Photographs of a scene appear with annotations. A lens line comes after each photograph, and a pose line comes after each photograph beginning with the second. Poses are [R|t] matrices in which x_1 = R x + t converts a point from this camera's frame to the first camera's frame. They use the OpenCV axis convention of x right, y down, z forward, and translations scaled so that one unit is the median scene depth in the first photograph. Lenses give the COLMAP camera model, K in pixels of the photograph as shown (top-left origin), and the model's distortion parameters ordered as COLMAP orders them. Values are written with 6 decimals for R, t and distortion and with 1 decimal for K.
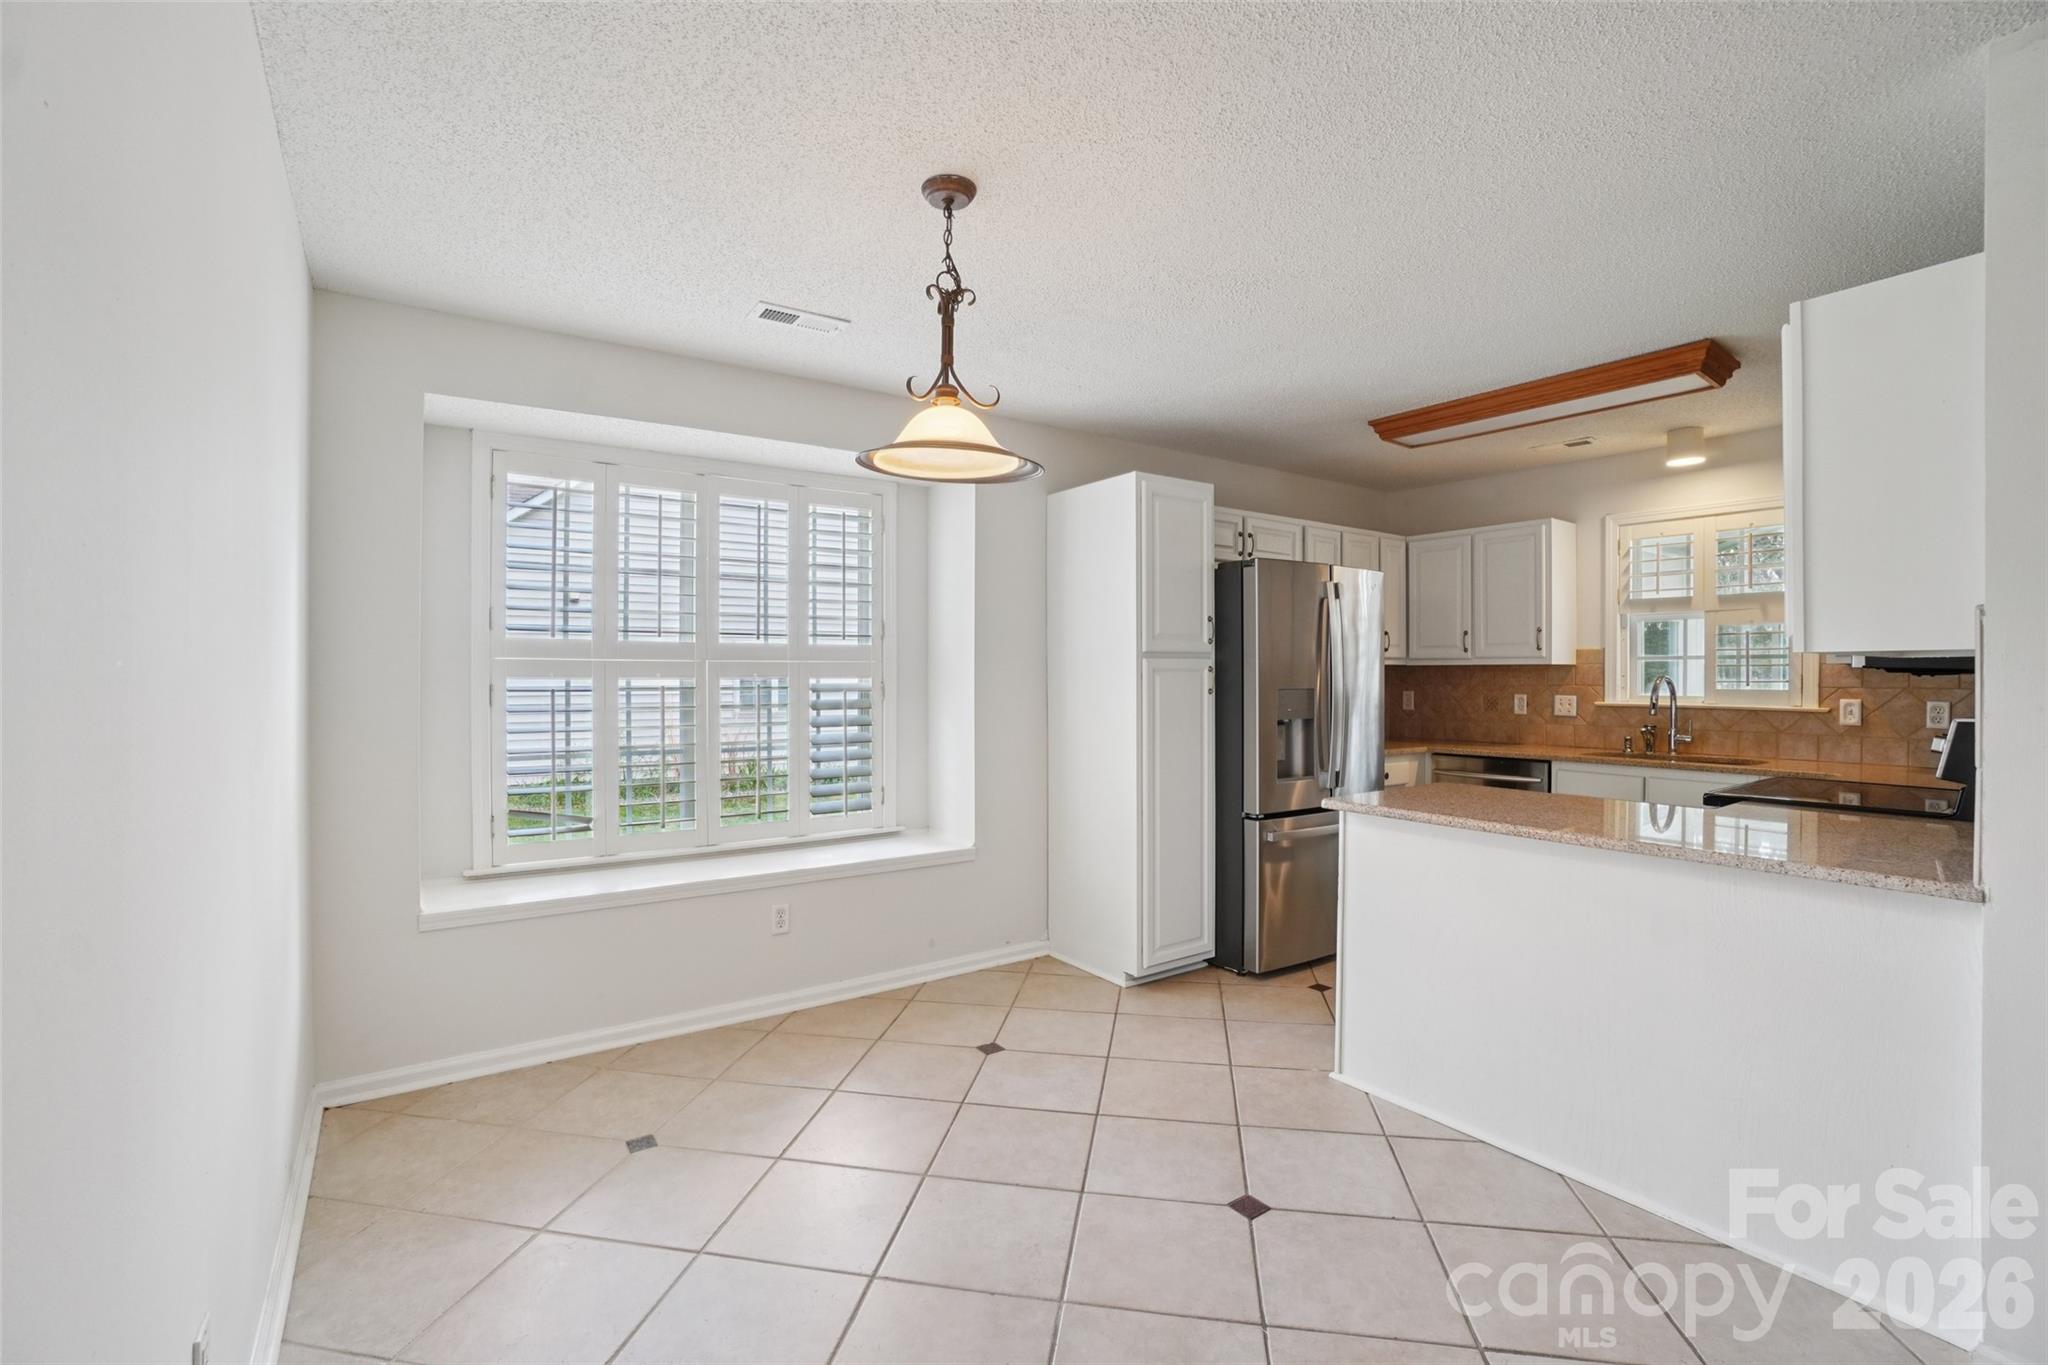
lens RADIAL K [[900.7, 0, 1015.8], [0, 900.7, 673.5], [0, 0, 1]] dist [-0.058509, 0.021150]
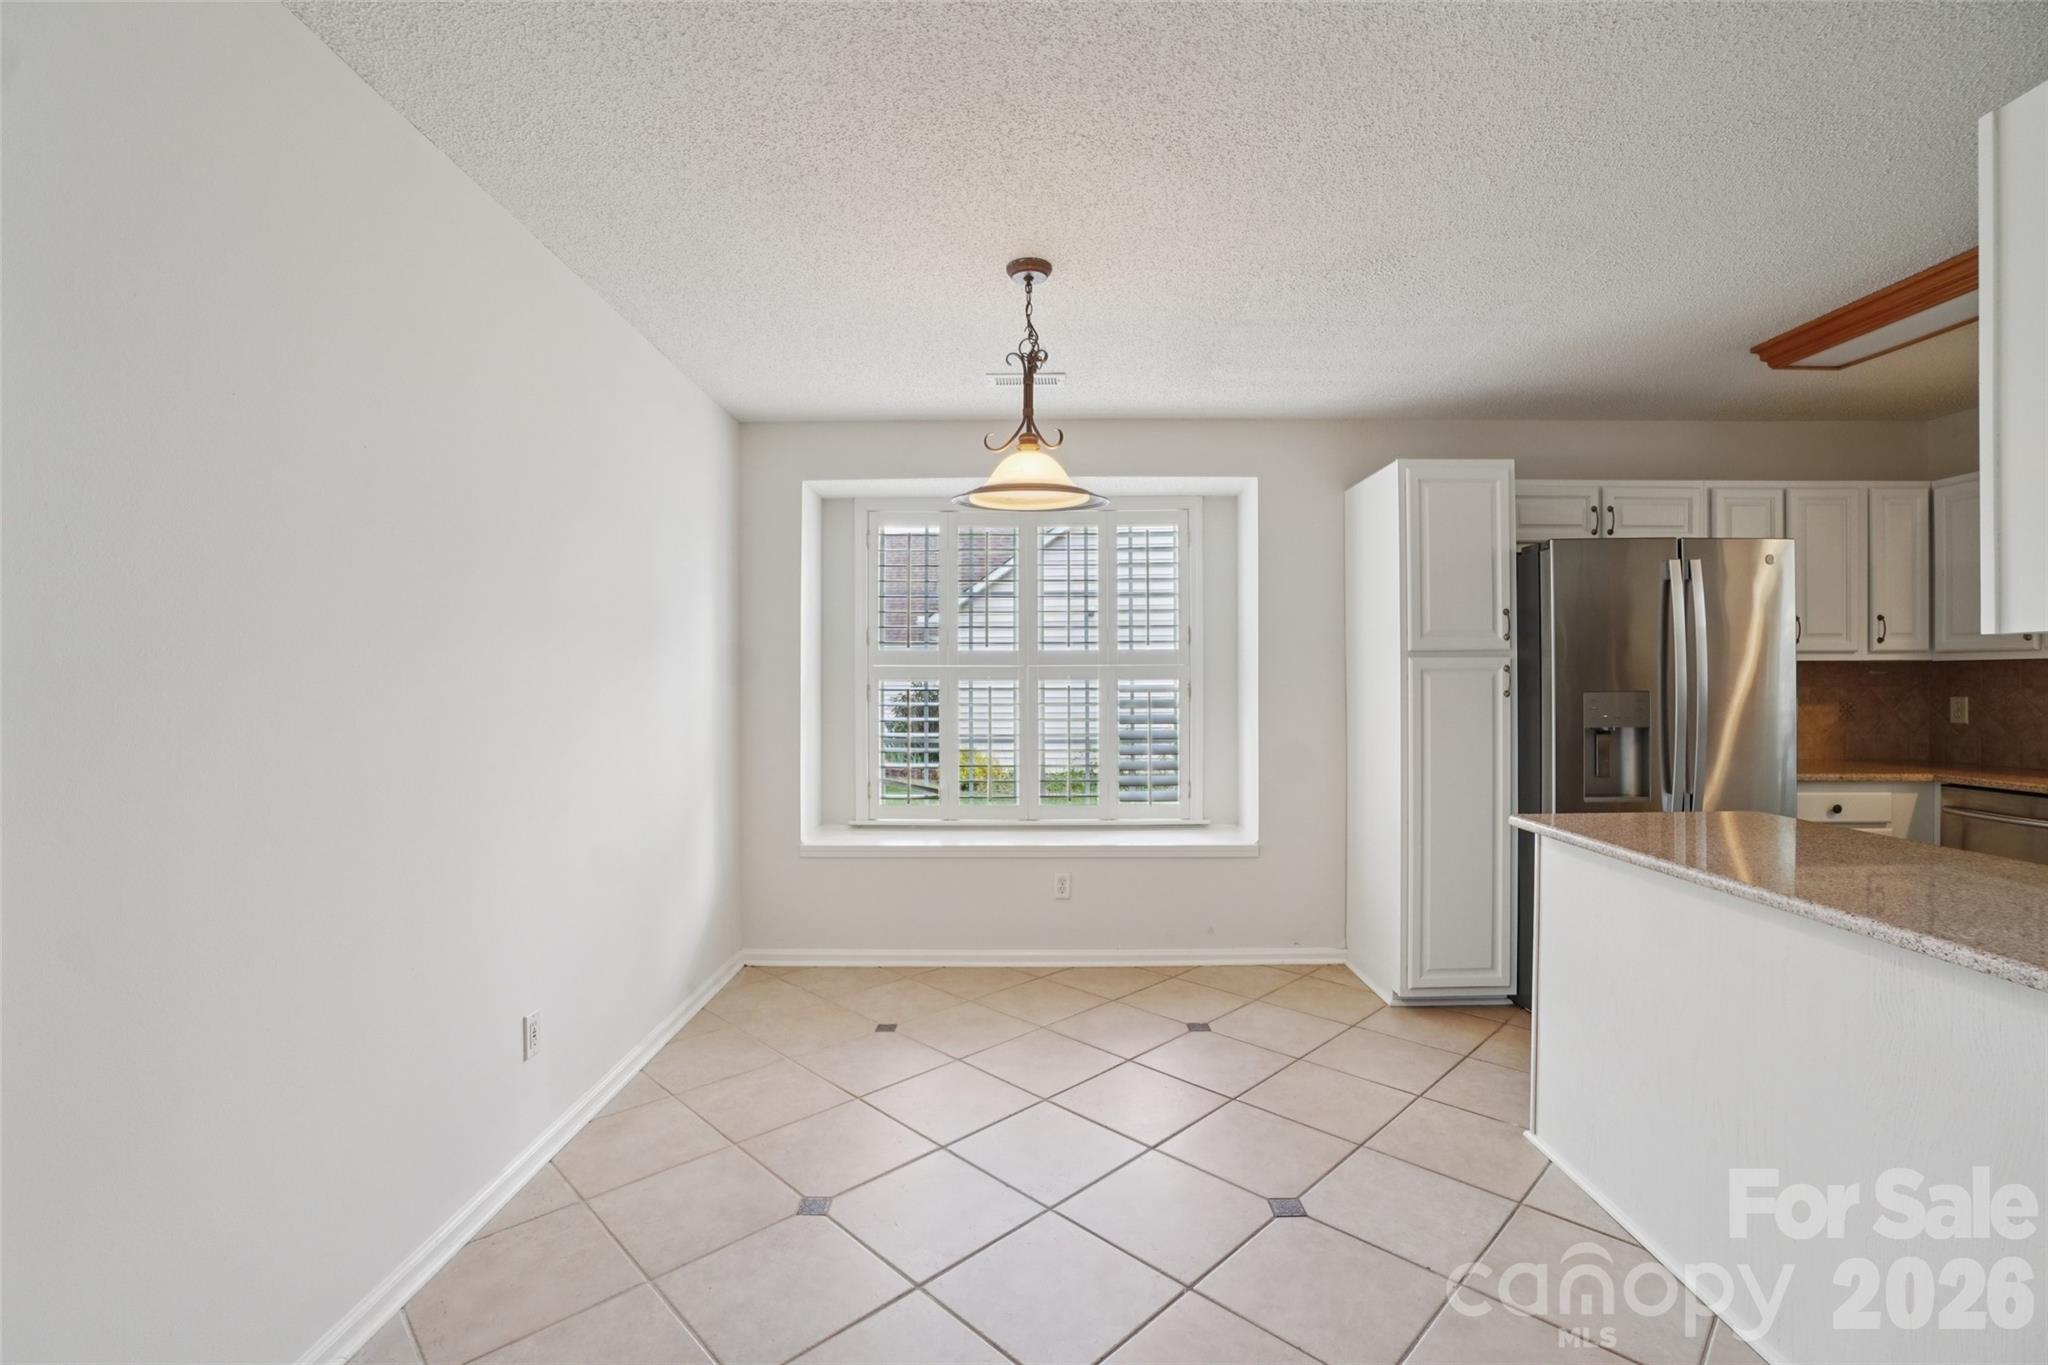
lens RADIAL K [[900.7, 0, 1015.8], [0, 900.7, 673.5], [0, 0, 1]] dist [-0.058509, 0.021150]
pose [[0.815577, -0.007344, -0.578602, 0.330629], [0.003534, 0.999964, -0.007711, 0.005436], [0.578638, 0.004245, 0.815573, 0.006160]]
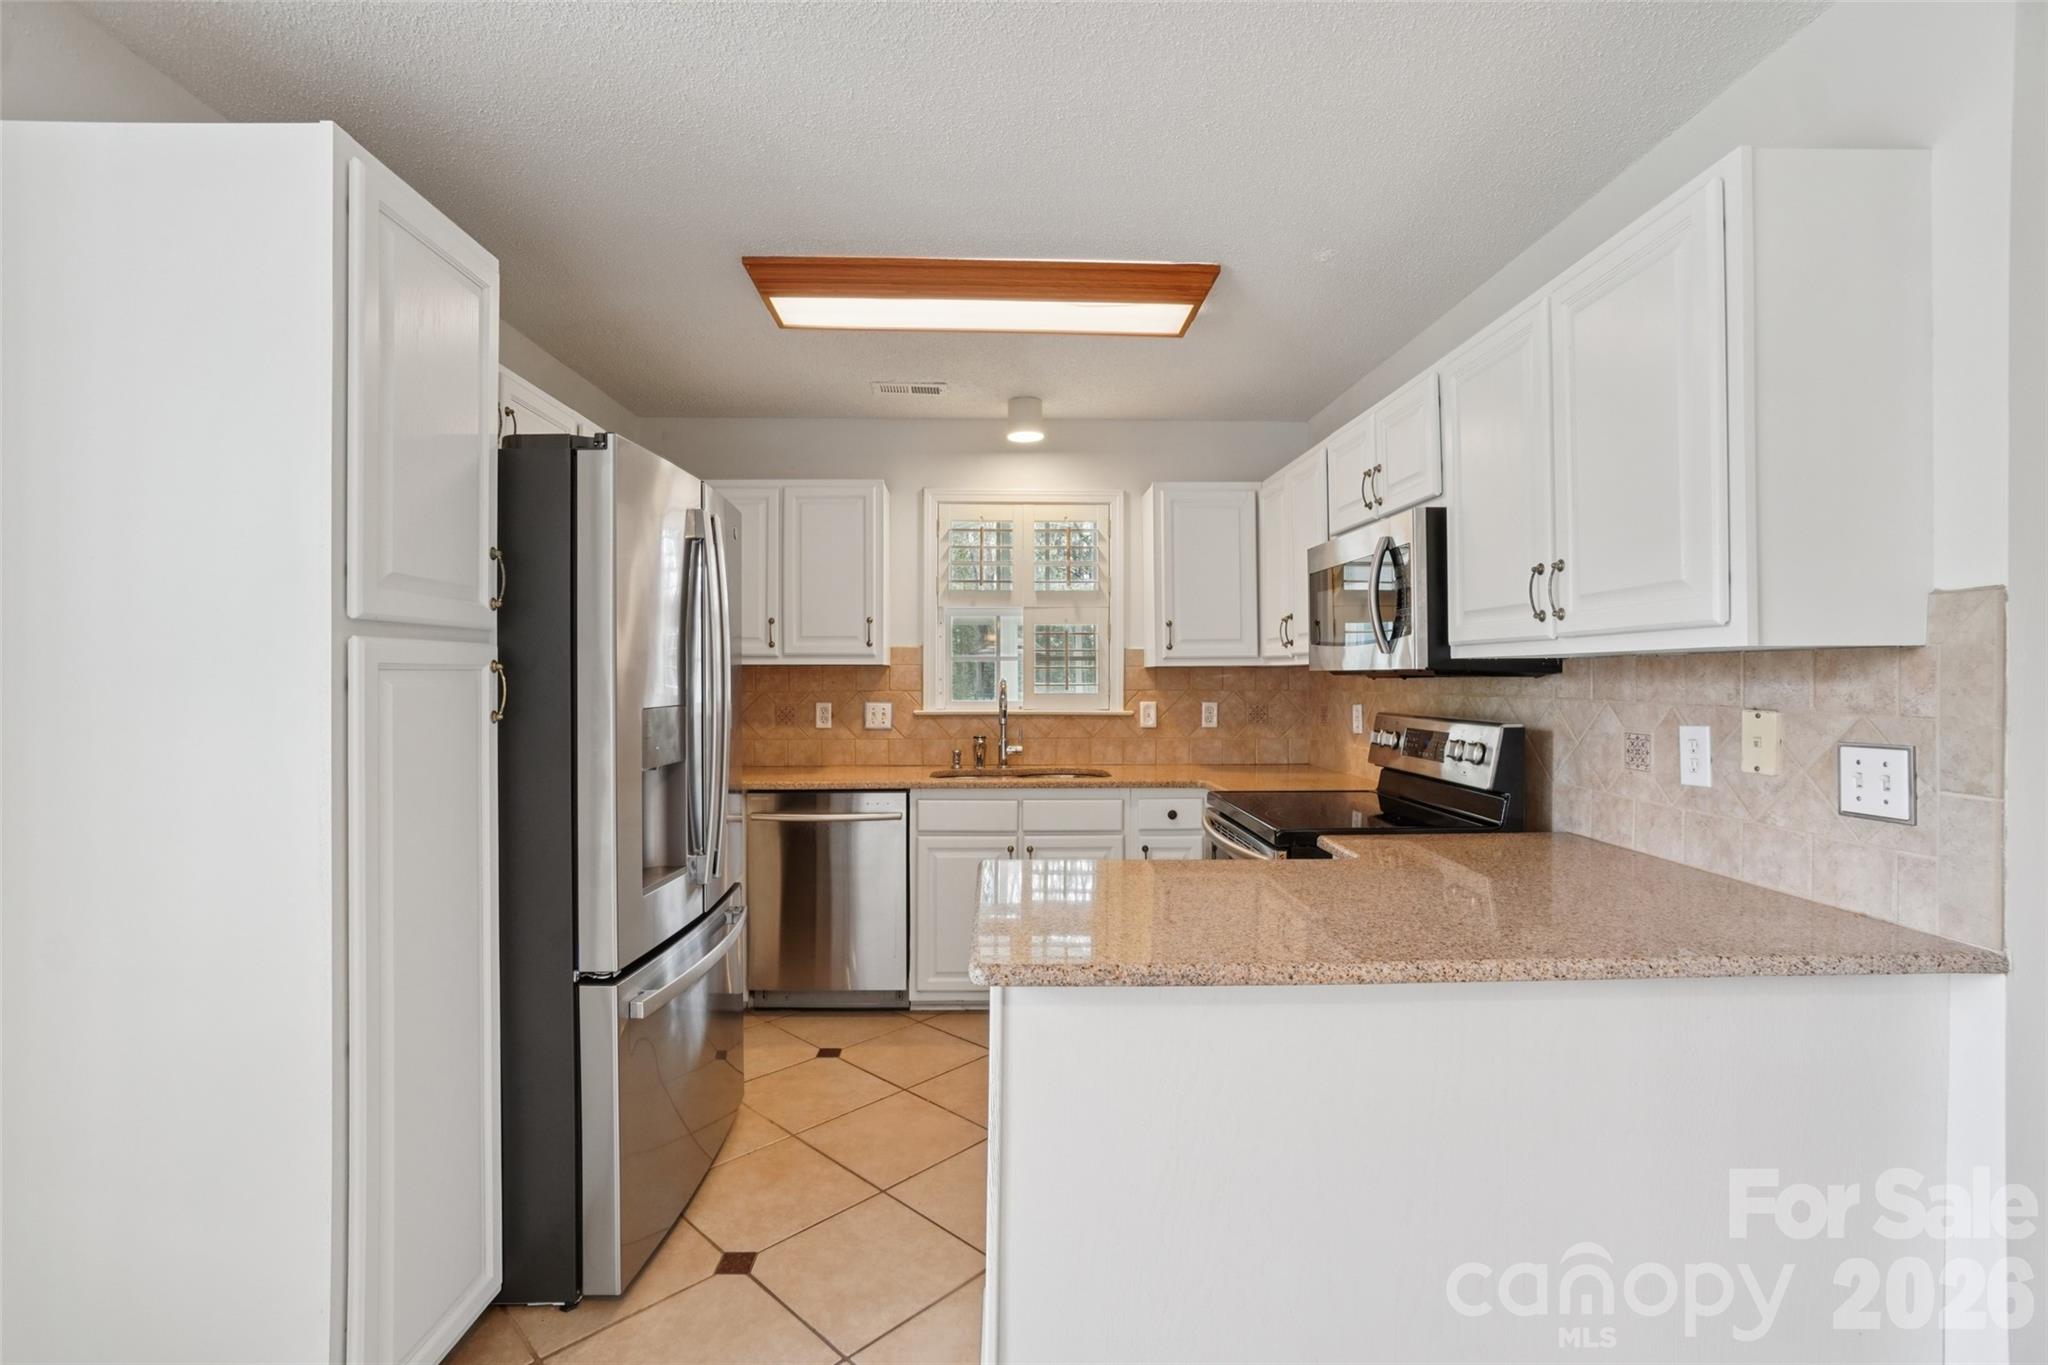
lens RADIAL K [[908.9, 0, 1013.2], [0, 908.9, 679.2], [0, 0, 1]] dist [-0.056558, 0.020356]
pose [[0.551174, -0.002268, 0.834387, -0.010104], [0.000079, 0.999996, 0.002666, 0.000499], [-0.834390, -0.001403, 0.551172, 0.543922]]
